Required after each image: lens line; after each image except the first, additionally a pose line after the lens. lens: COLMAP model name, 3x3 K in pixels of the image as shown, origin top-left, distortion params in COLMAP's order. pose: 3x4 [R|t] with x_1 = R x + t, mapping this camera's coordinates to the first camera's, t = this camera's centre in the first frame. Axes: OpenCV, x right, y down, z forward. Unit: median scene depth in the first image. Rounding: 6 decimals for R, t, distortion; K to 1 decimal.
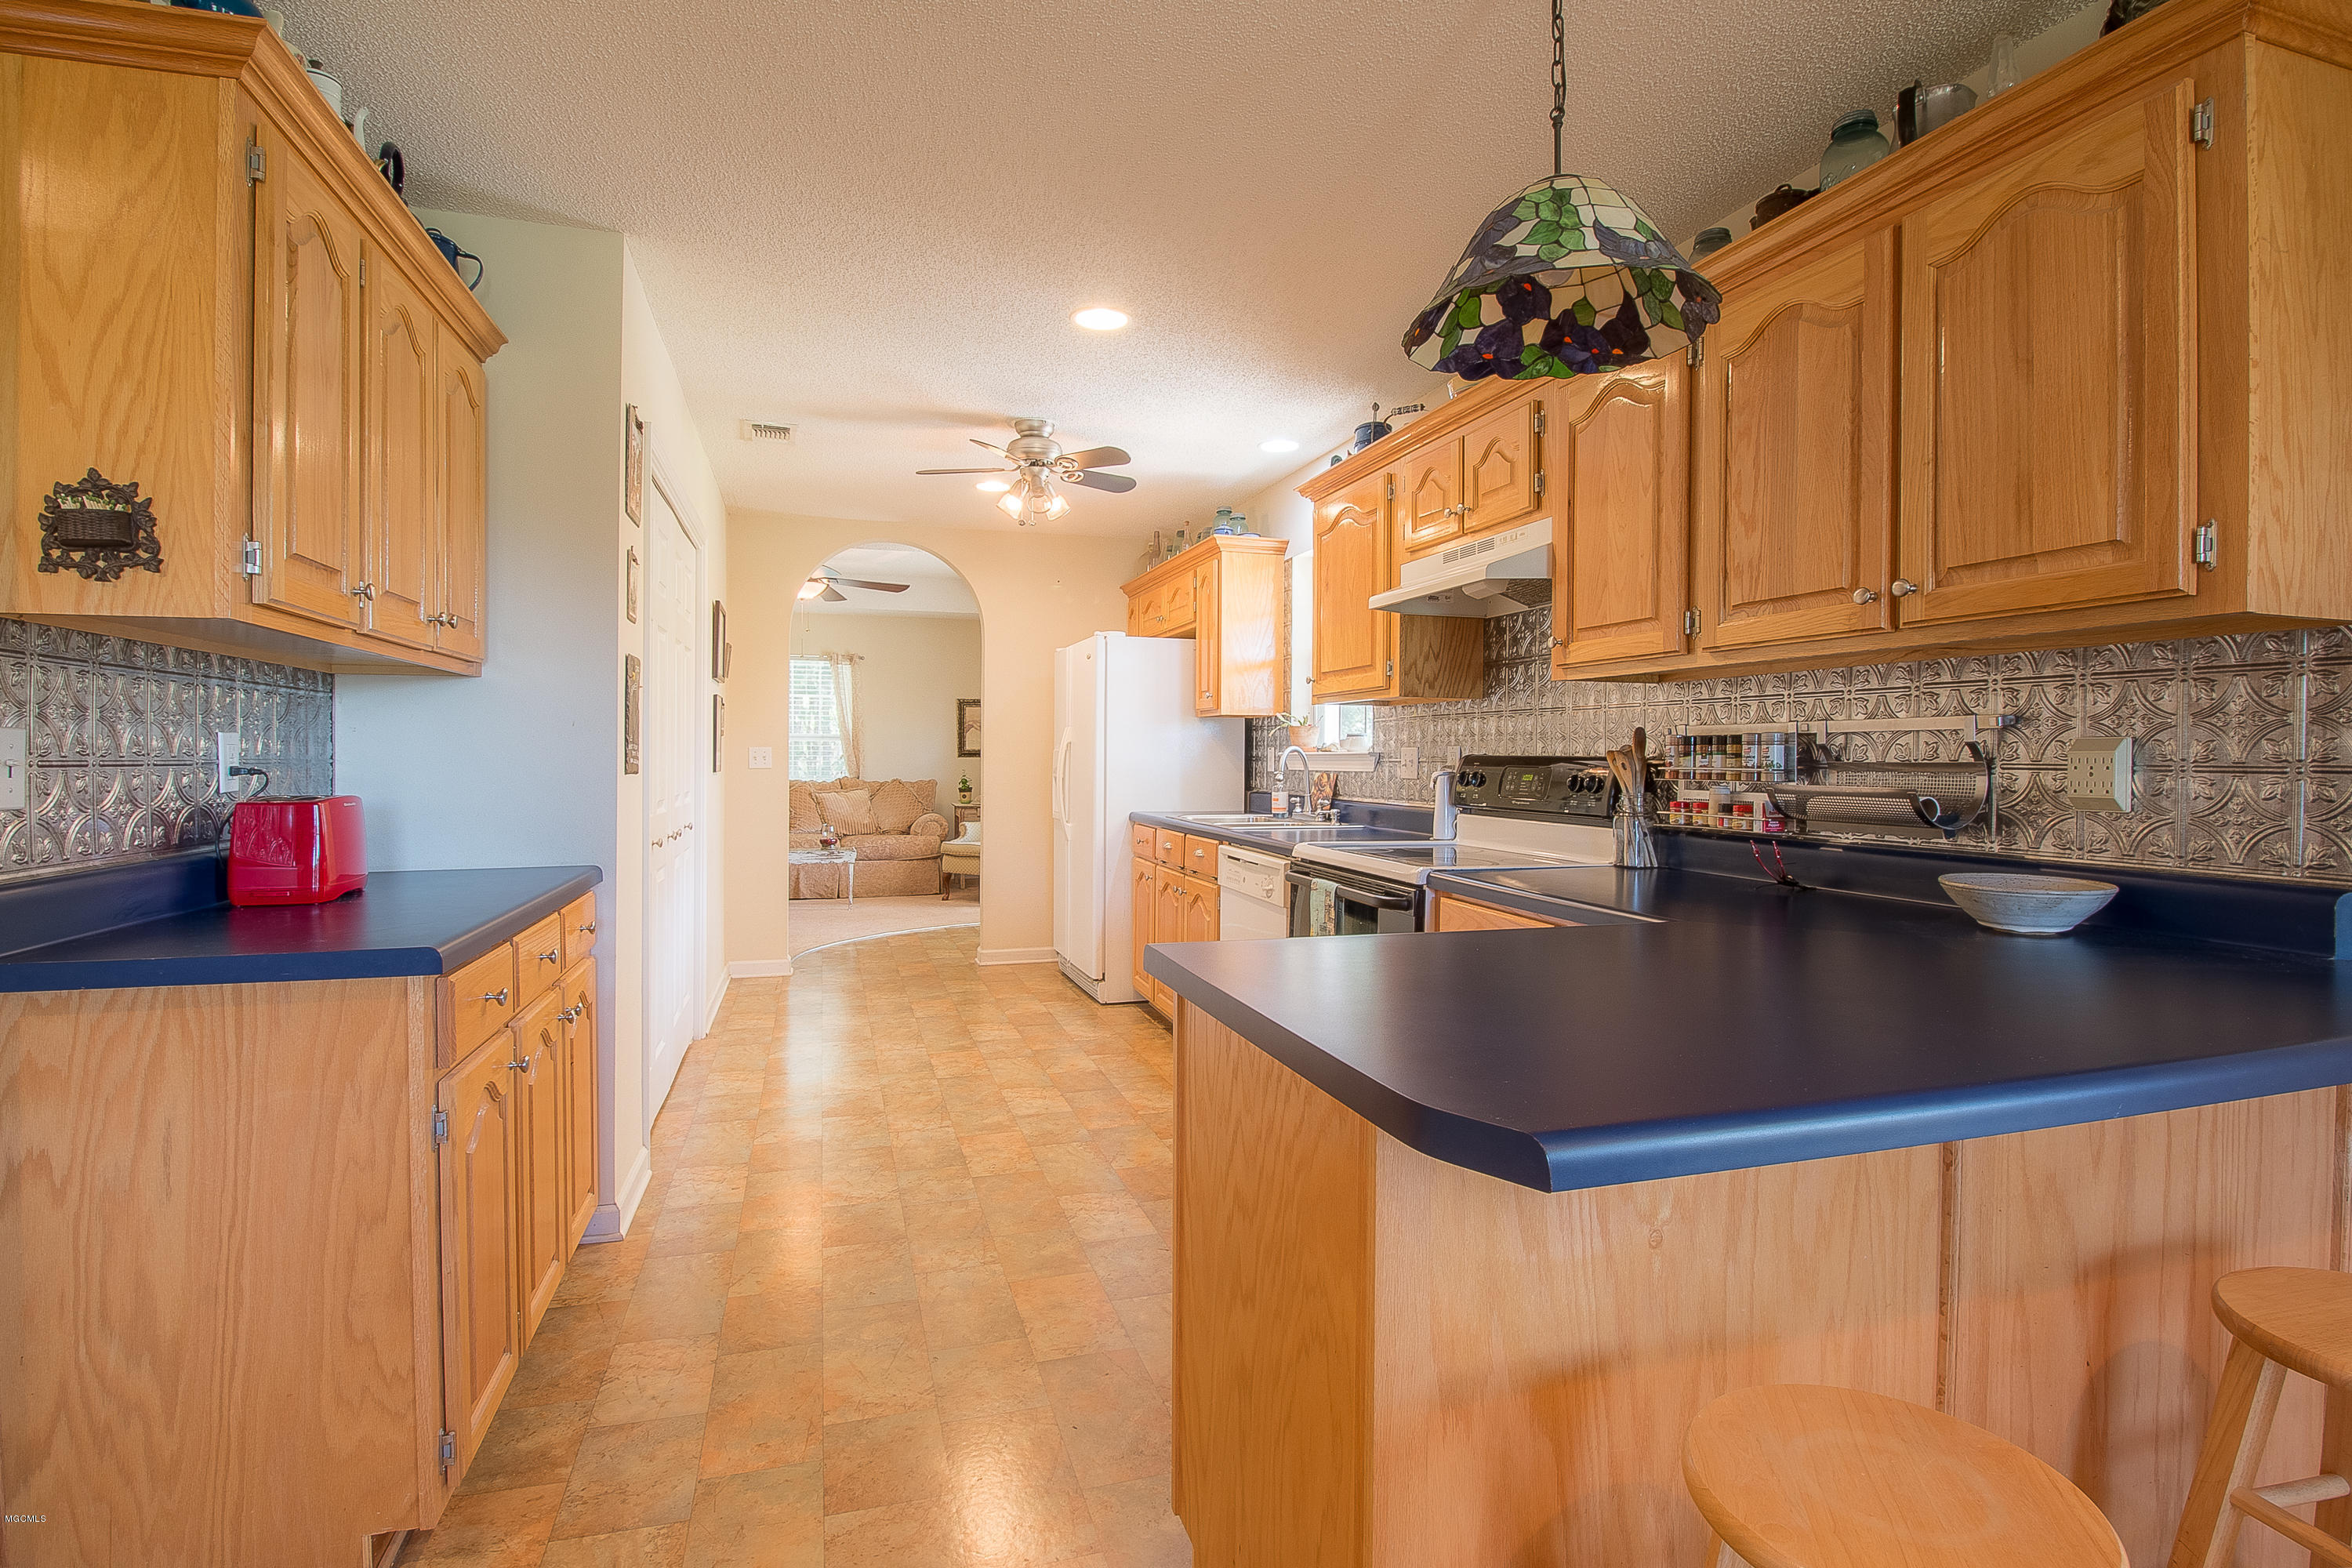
lens RADIAL K [[1089.3, 0, 1166.6], [0, 1089.3, 764.7], [0, 0, 1]] dist [-0.004481, -0.009060]
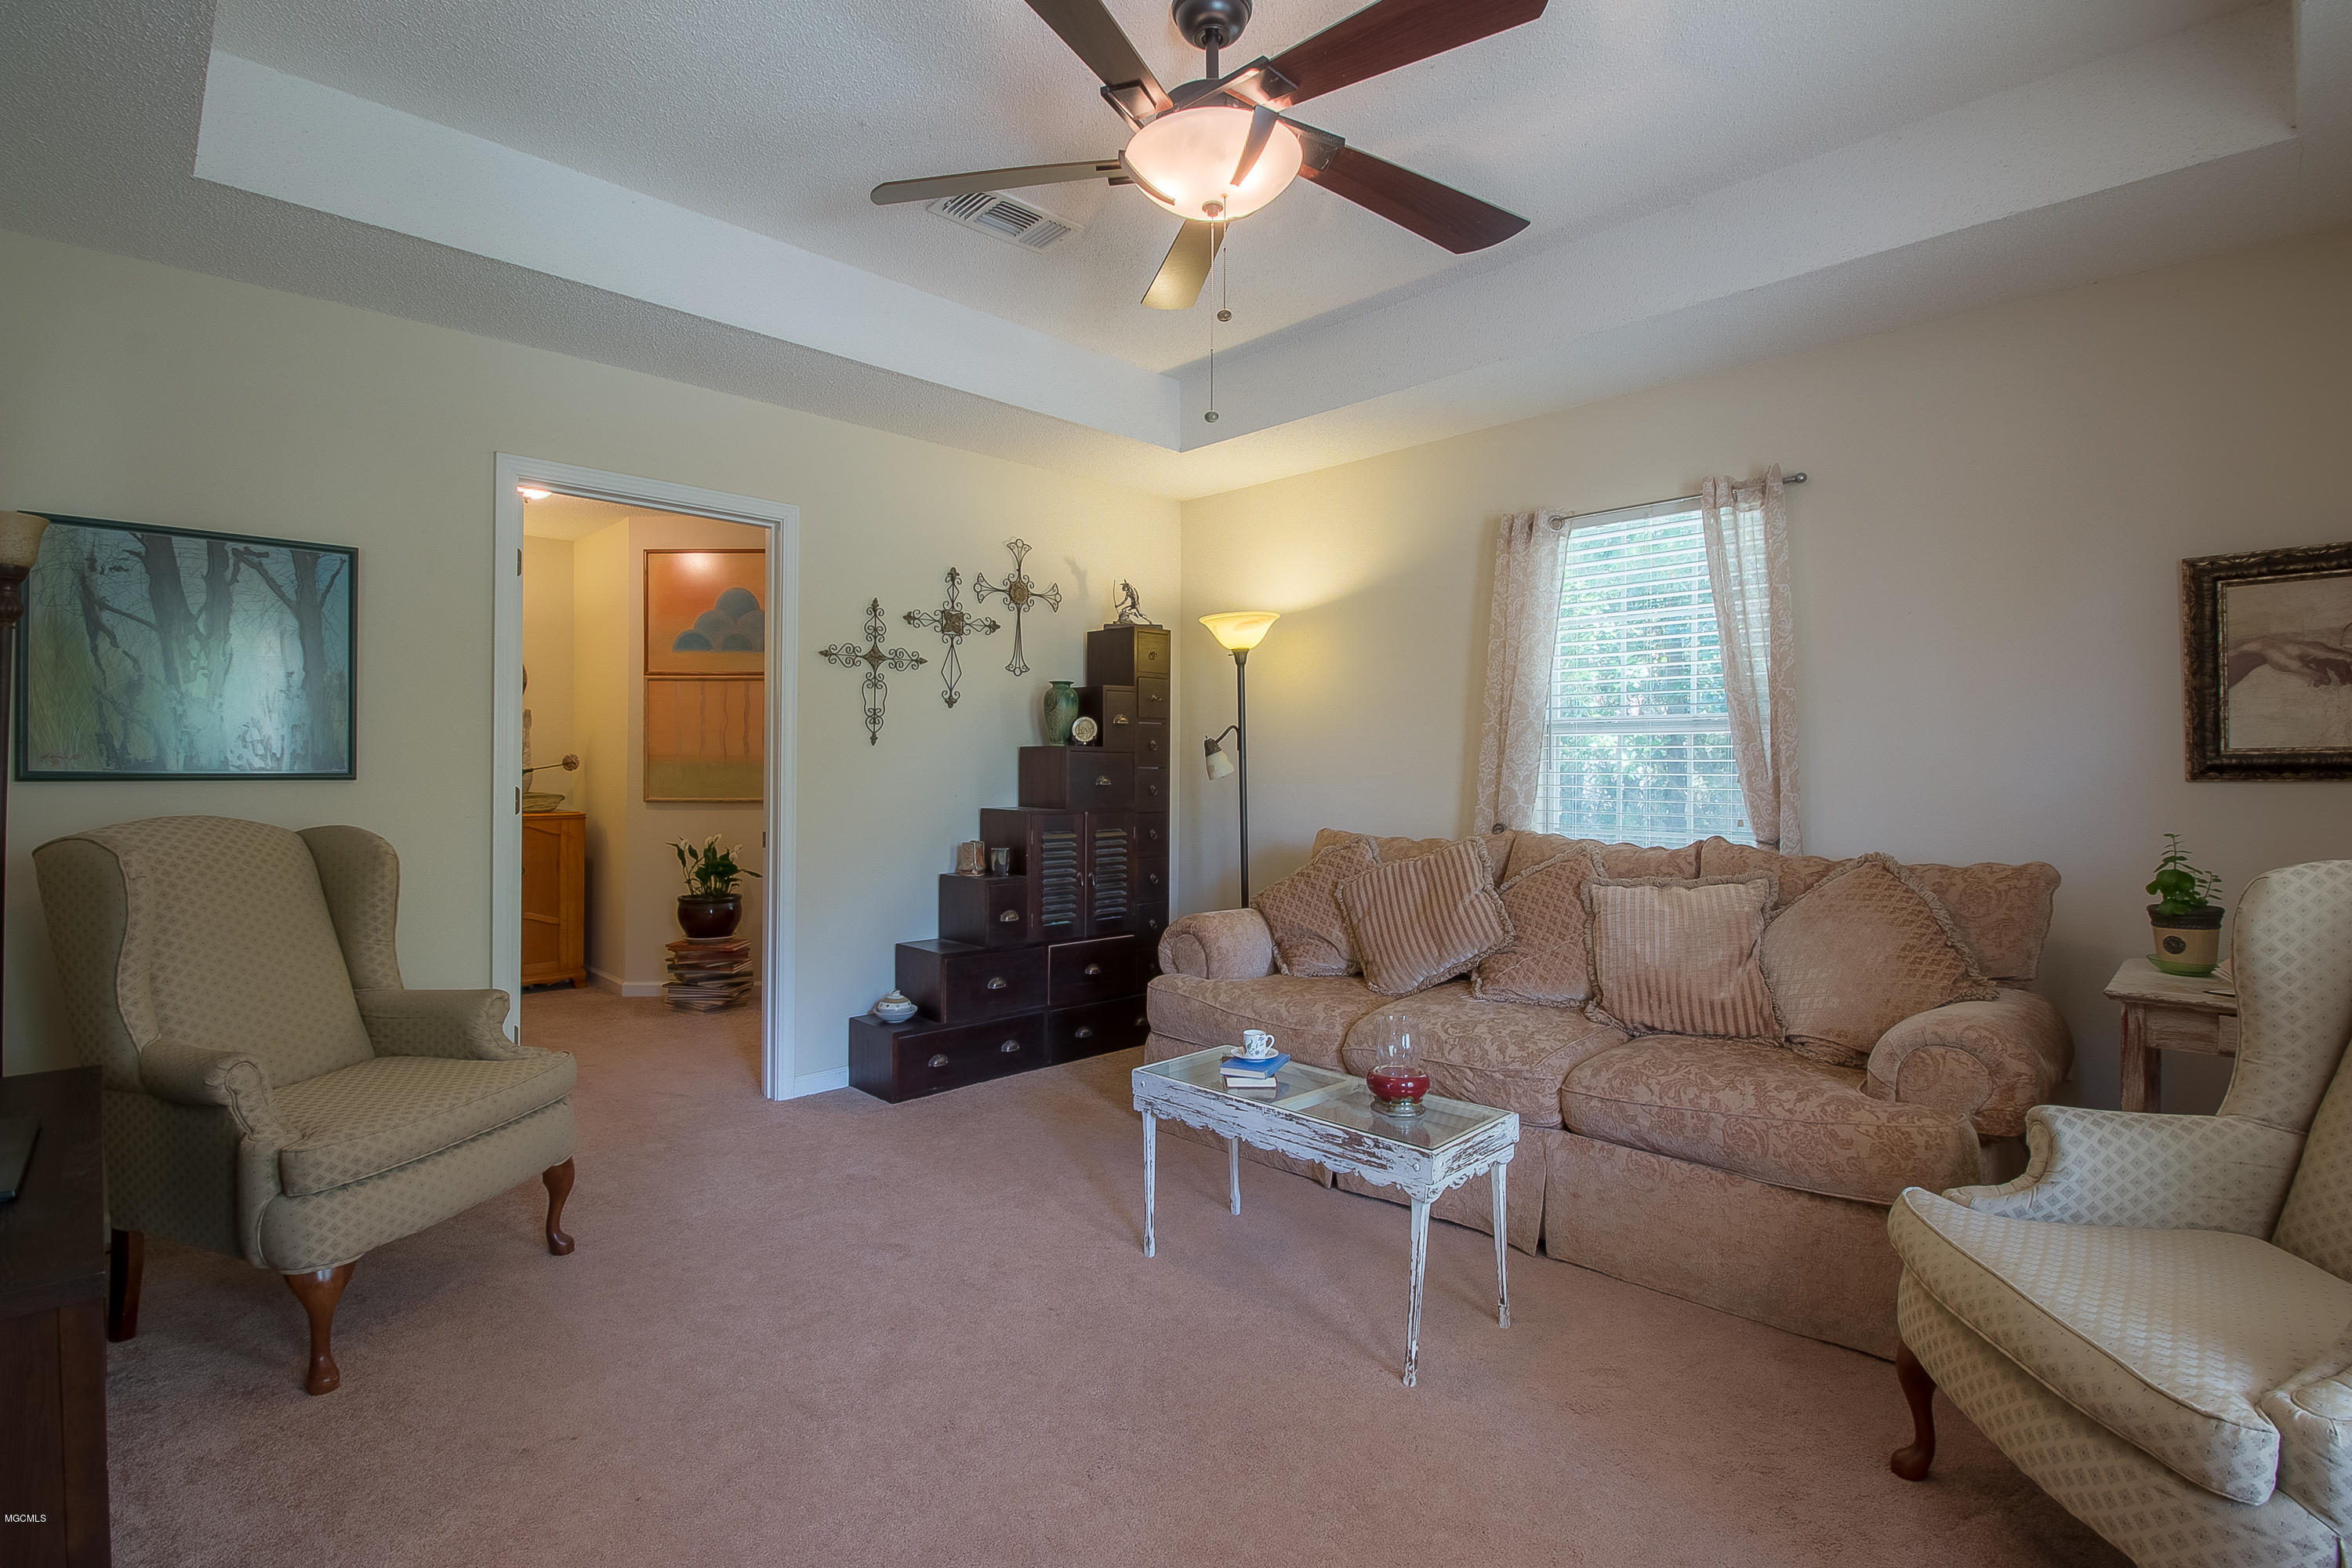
lens RADIAL K [[1089.3, 0, 1151.3], [0, 1089.3, 771.7], [0, 0, 1]] dist [-0.004481, -0.009060]
pose [[0.456921, -0.002126, -0.889505, -0.078537], [-0.007004, 0.999958, -0.005987, -0.005855], [0.889480, 0.008966, 0.456886, 0.694893]]
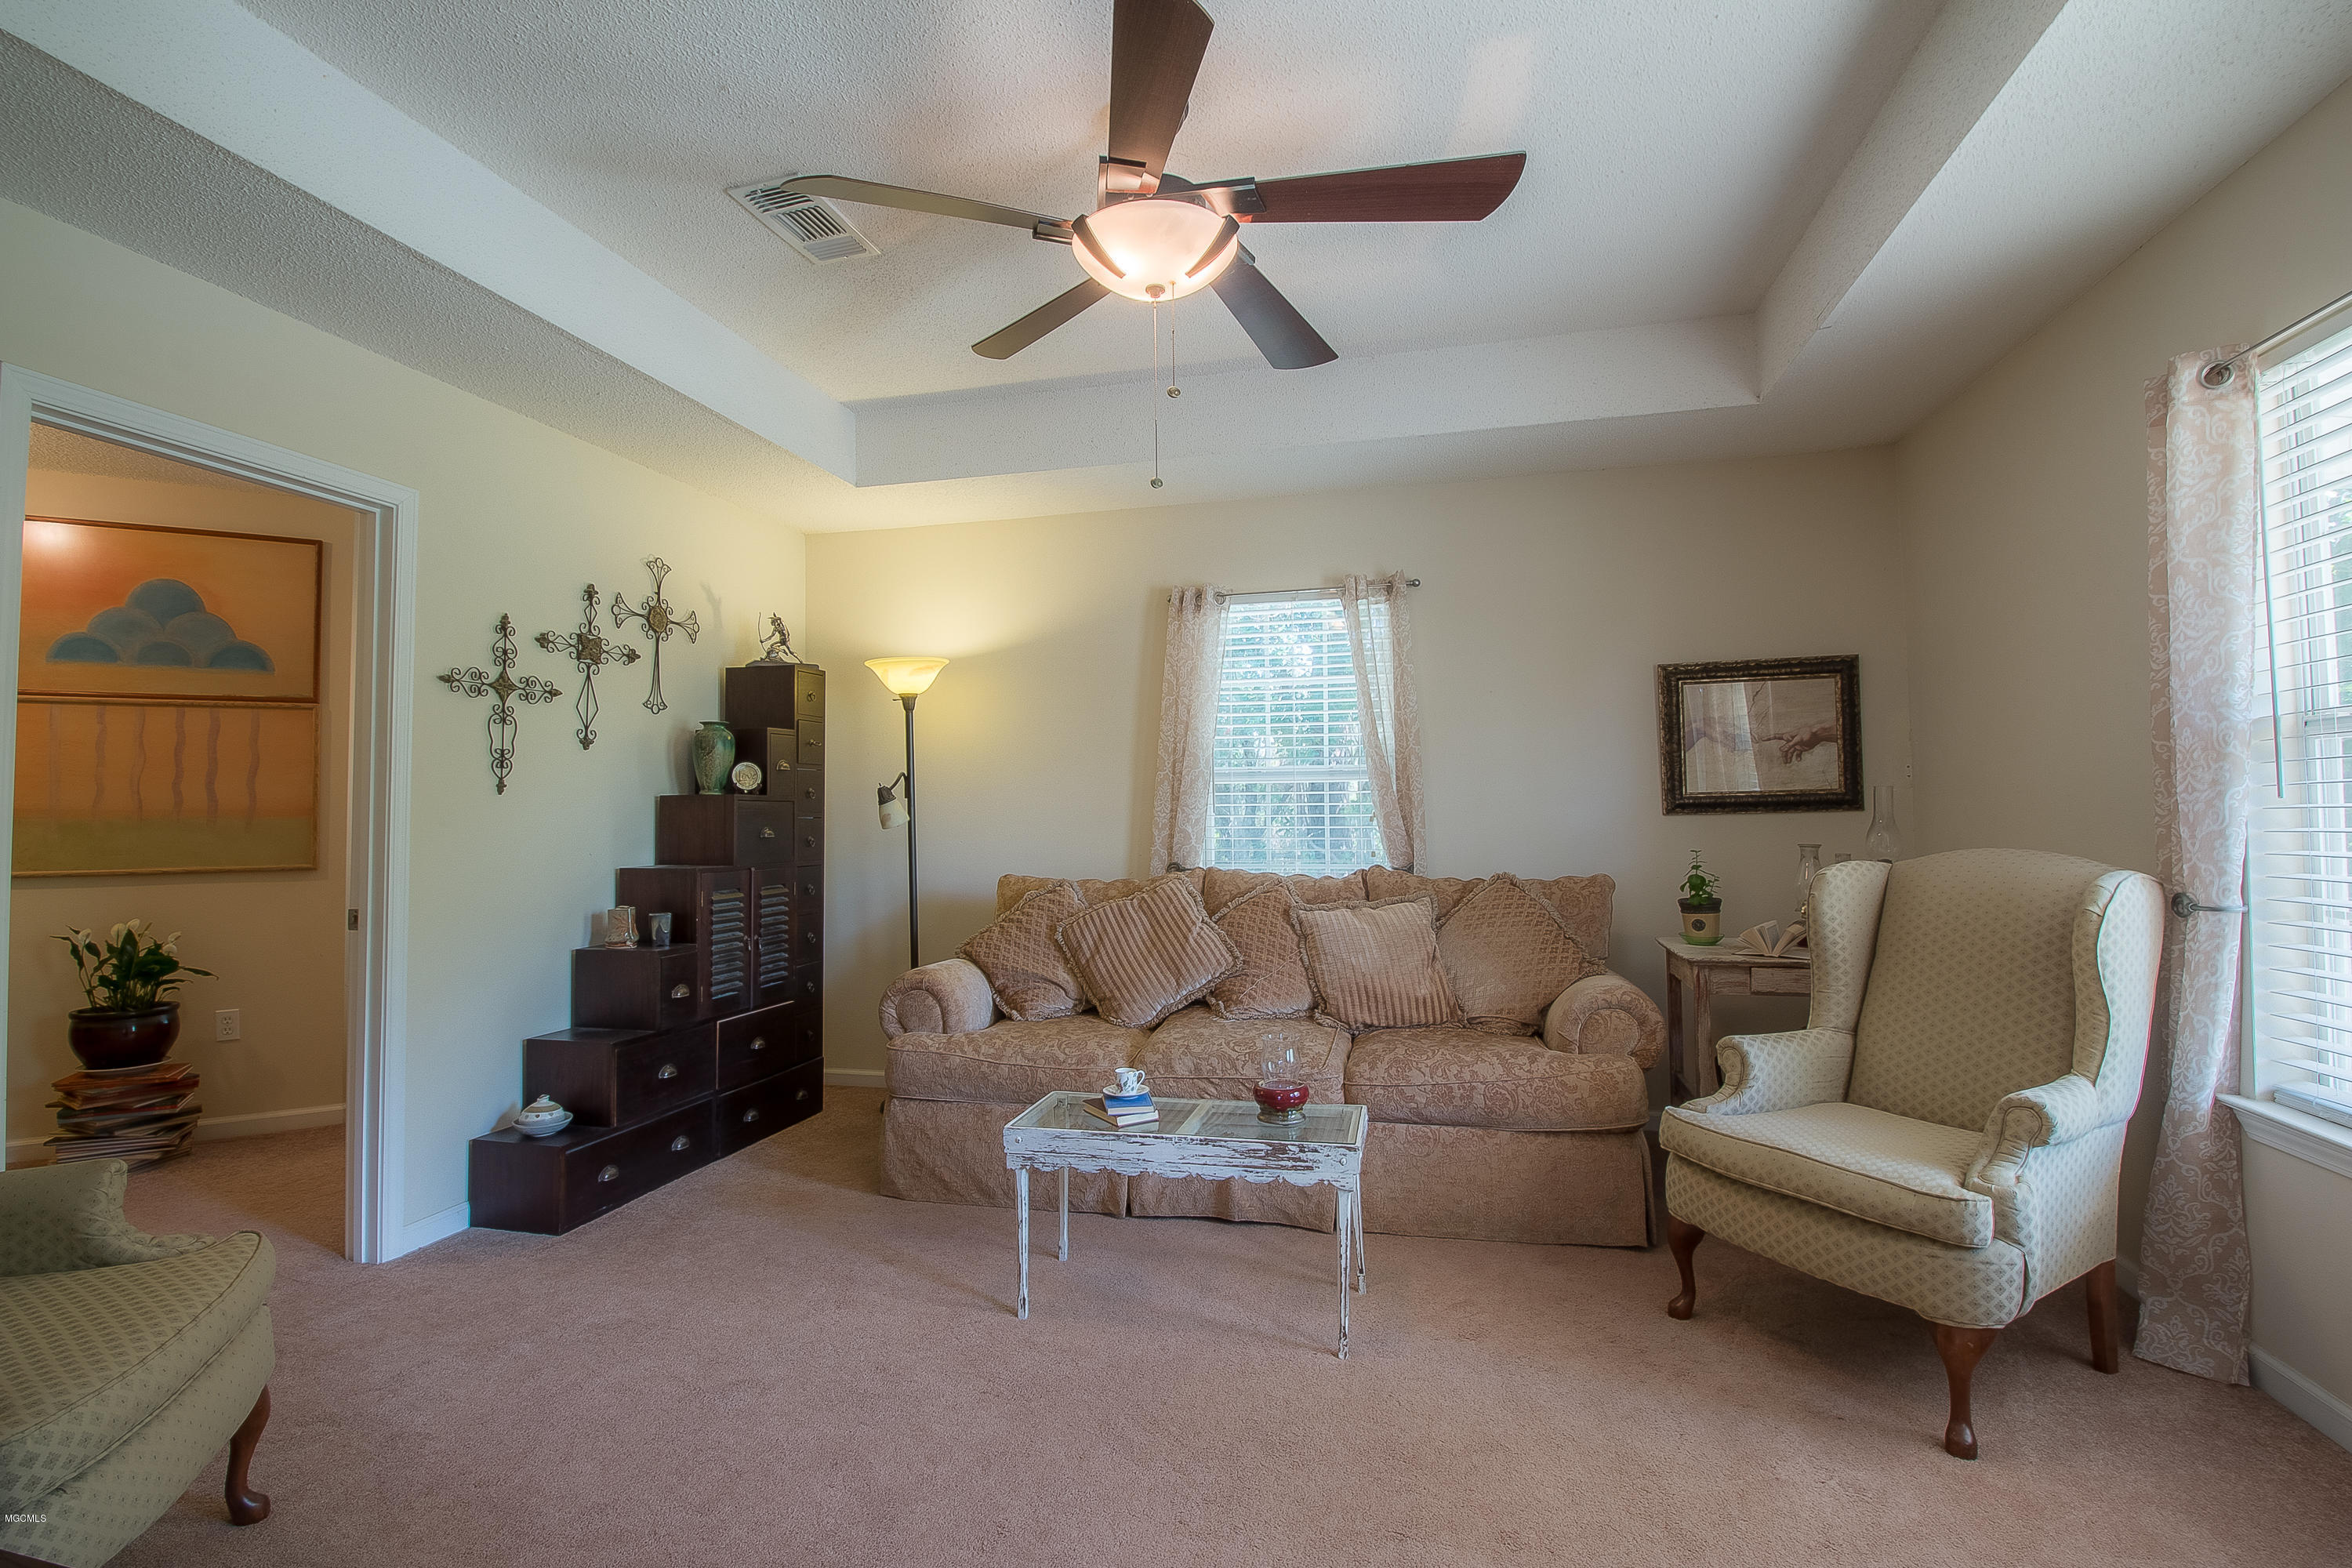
lens RADIAL K [[1089.3, 0, 1174.1], [0, 1089.3, 772.7], [0, 0, 1]] dist [-0.004481, -0.009060]
pose [[0.854558, -0.035313, -0.518154, -0.147121], [0.013136, 0.998836, -0.046406, -0.006137], [0.519190, 0.032850, 0.854027, 0.609681]]
